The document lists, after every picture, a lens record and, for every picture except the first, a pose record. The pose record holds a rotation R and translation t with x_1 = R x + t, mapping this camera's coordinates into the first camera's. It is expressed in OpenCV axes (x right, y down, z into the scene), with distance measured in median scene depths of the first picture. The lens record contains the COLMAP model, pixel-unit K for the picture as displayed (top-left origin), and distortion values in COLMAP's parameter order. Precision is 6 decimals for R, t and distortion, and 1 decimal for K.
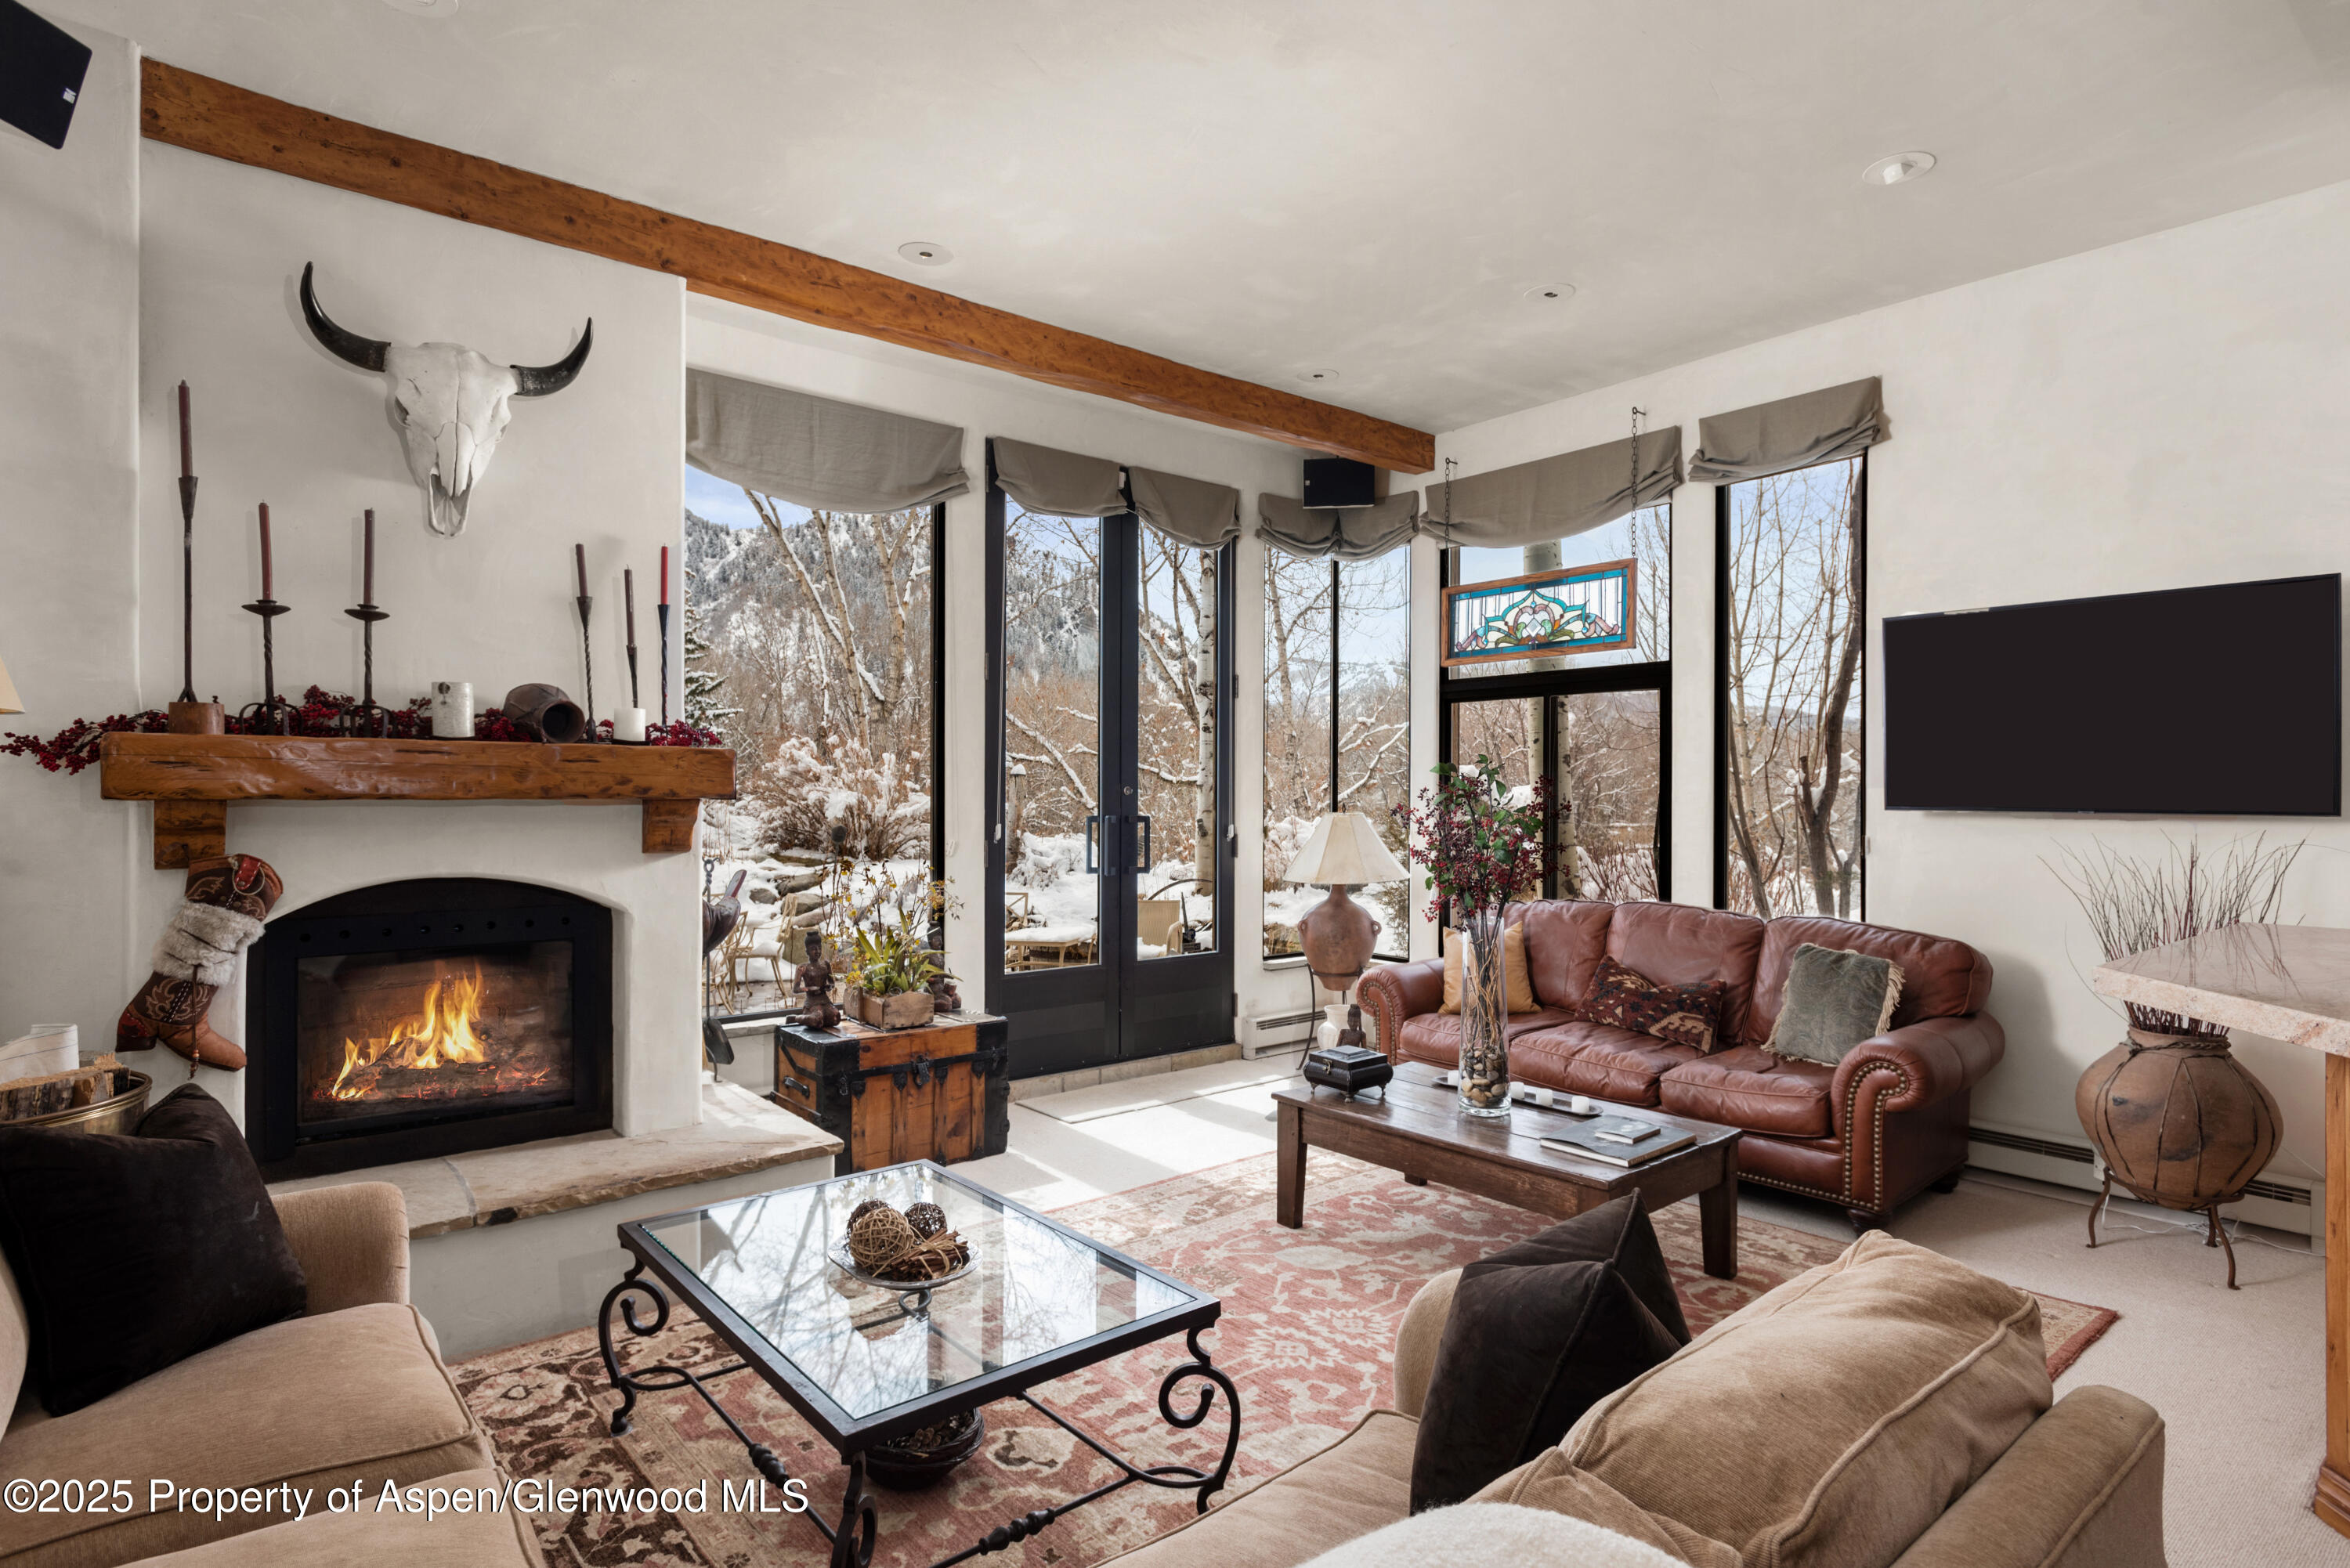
lens RADIAL K [[1226.3, 0, 1188.8], [0, 1226.3, 799.2], [0, 0, 1]] dist [0.002459, -0.000950]
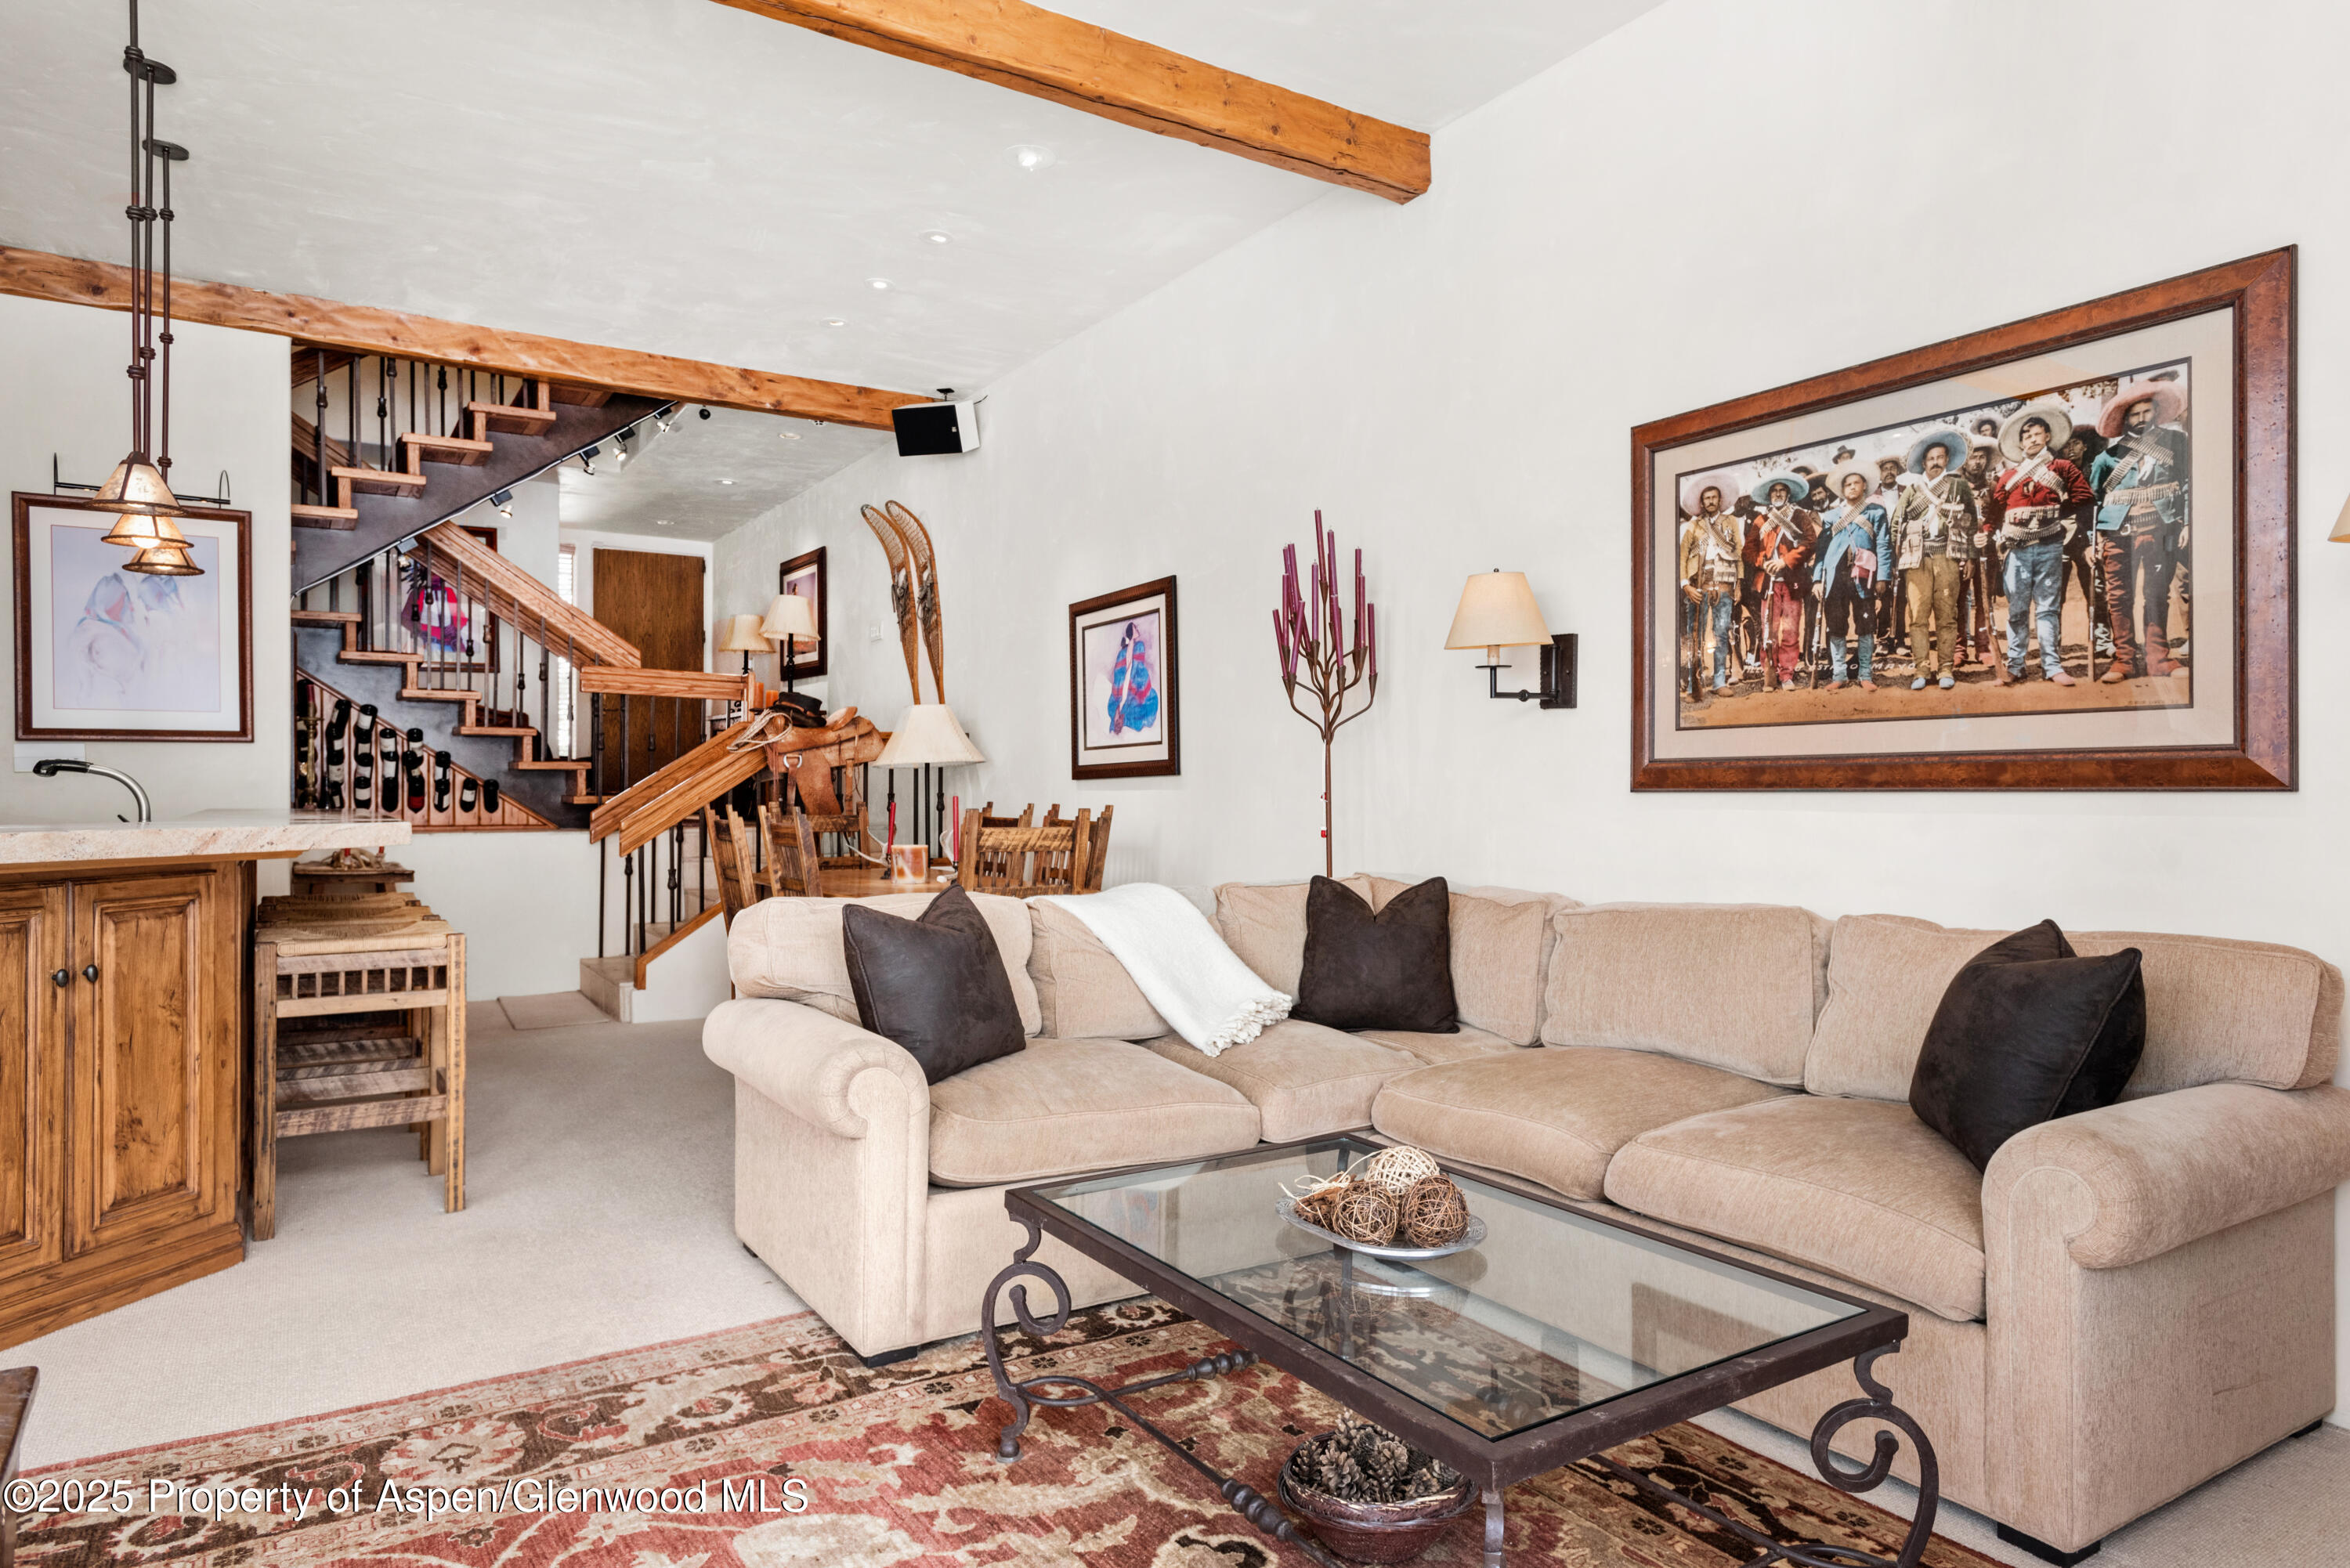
lens RADIAL K [[1404.5, 0, 1189.5], [0, 1404.5, 763.8], [0, 0, 1]] dist [0.023271, -0.002485]
pose [[-0.991423, -0.003186, 0.130655, -0.120974], [-0.004845, 0.999912, -0.012382, 0.052223], [-0.130604, -0.012909, -0.991351, 0.997809]]
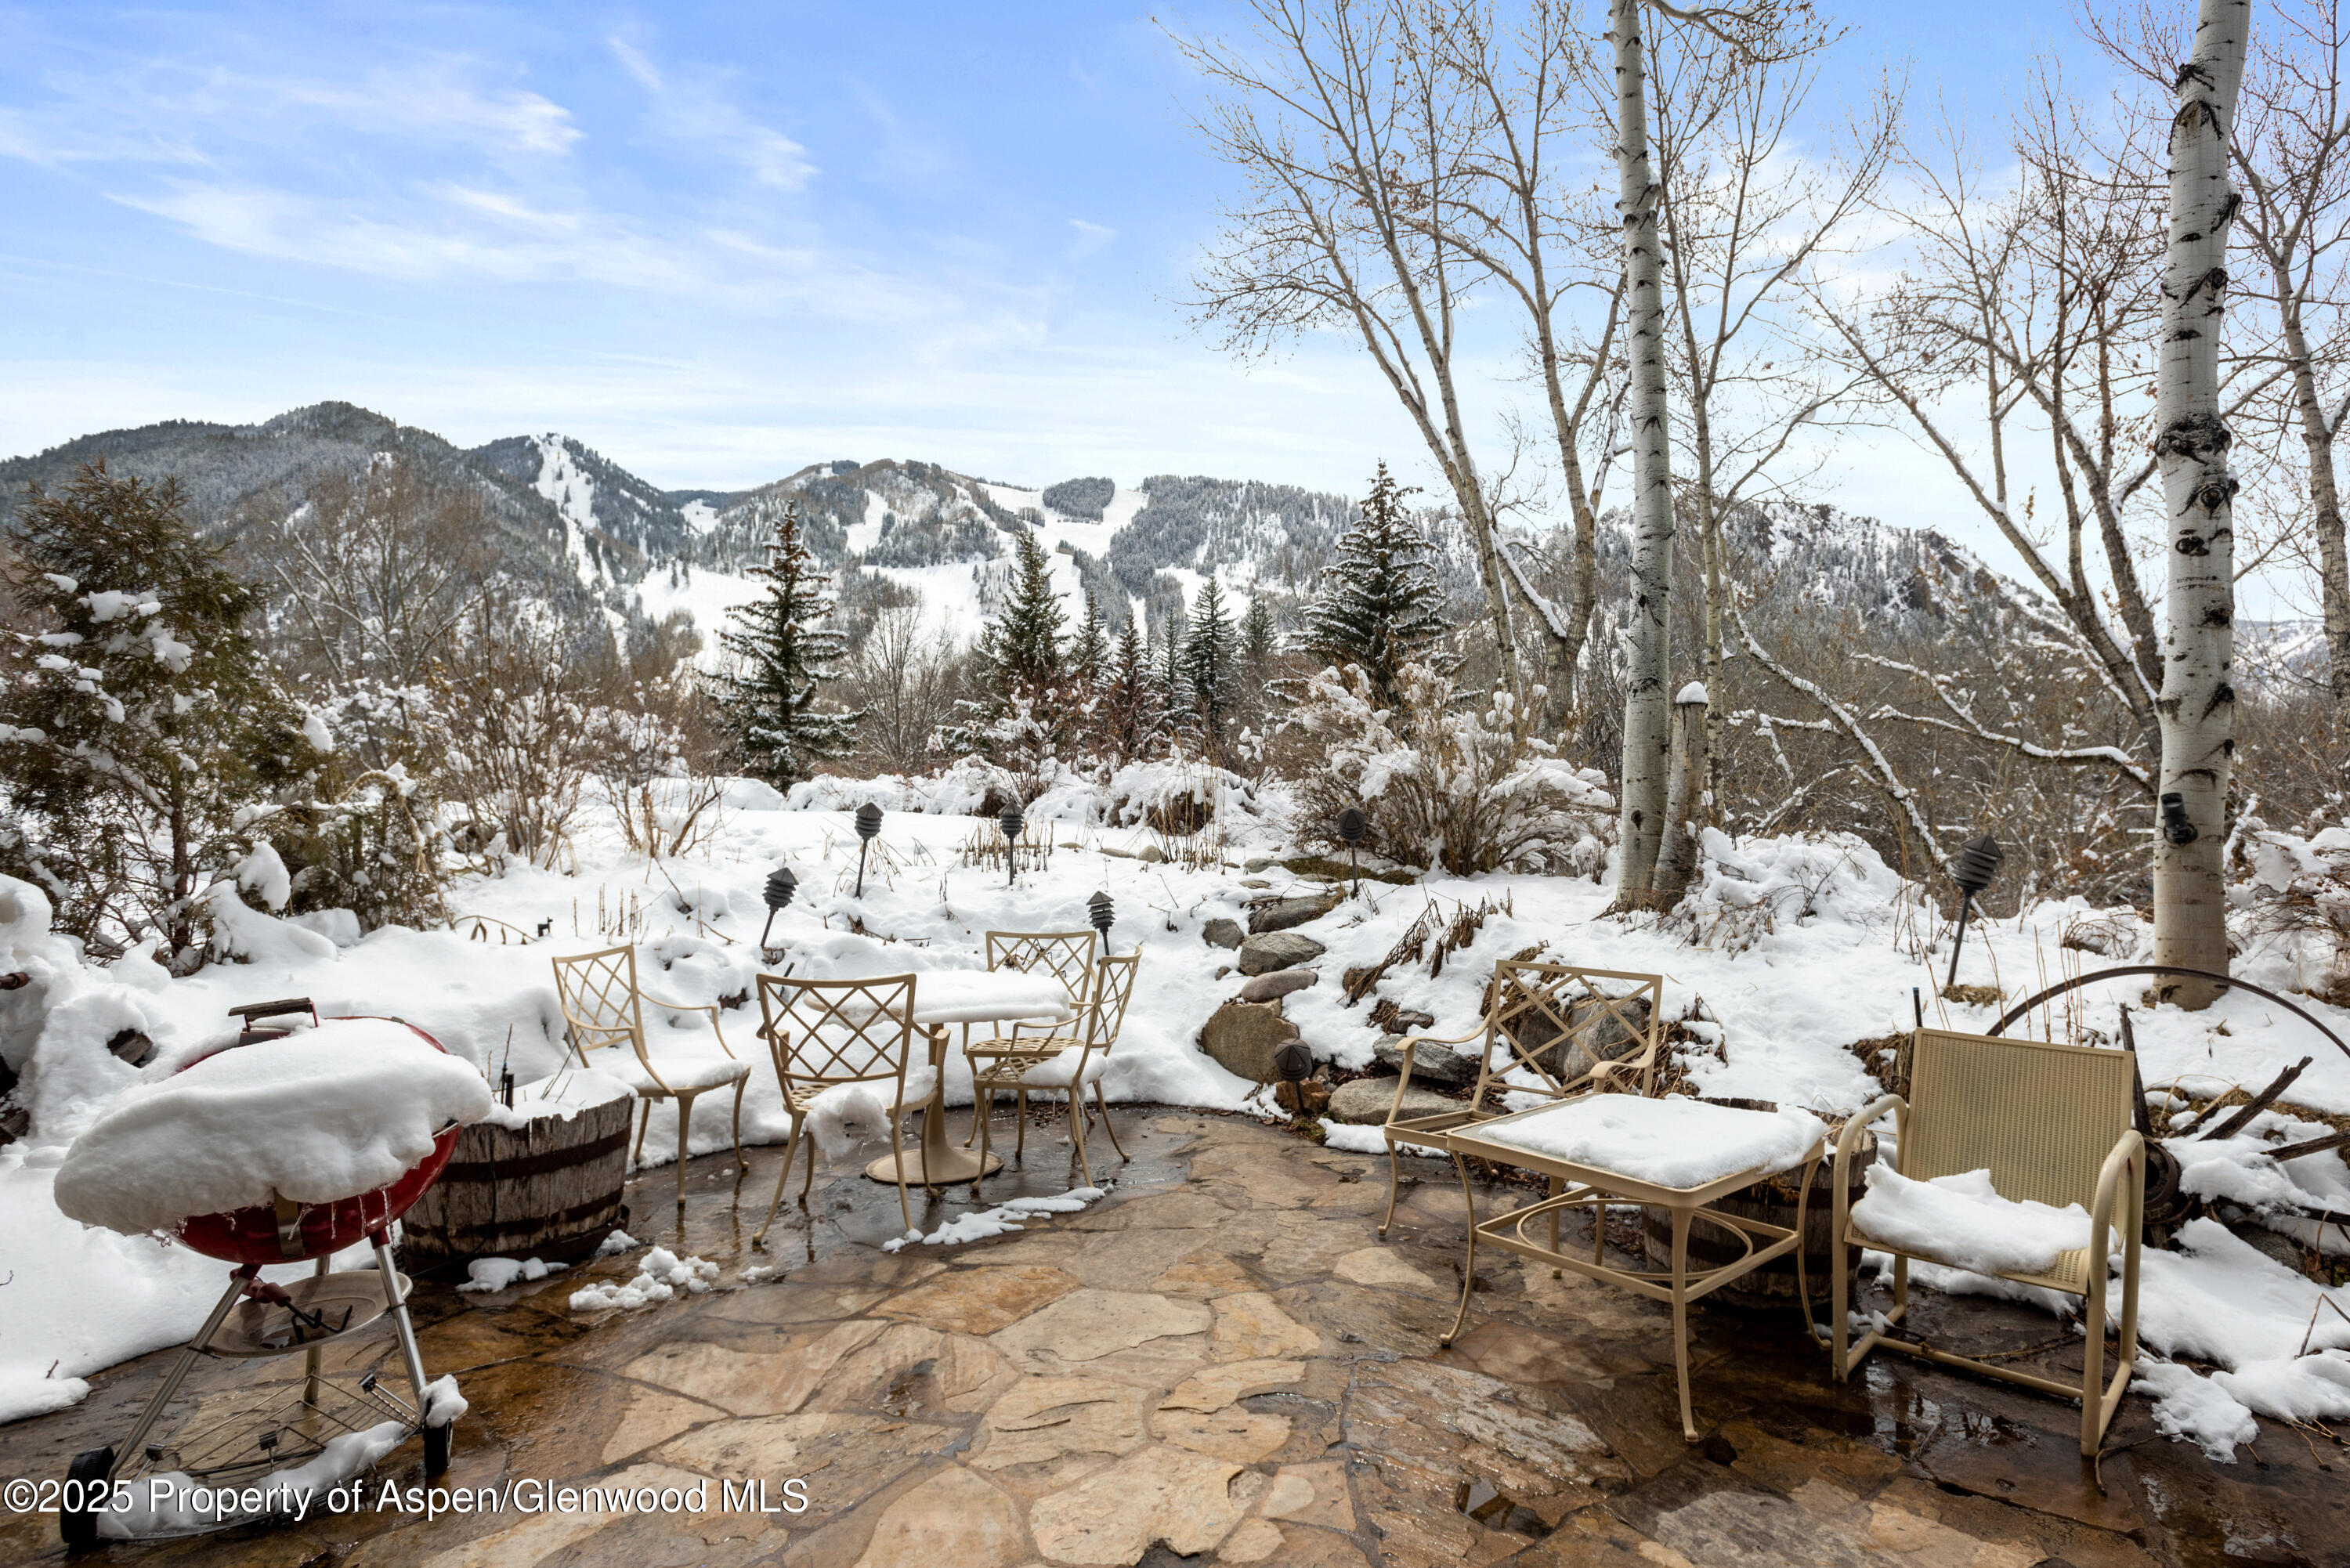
lens RADIAL K [[1247.6, 0, 1292.6], [0, 1247.6, 802.0], [0, 0, 1]] dist [-0.000592, -0.002819]
pose [[0.853742, 0.003841, -0.520682, -0.048088], [-0.001824, 0.999989, 0.004385, 0.039575], [0.520693, -0.002794, 0.853739, 1.301922]]
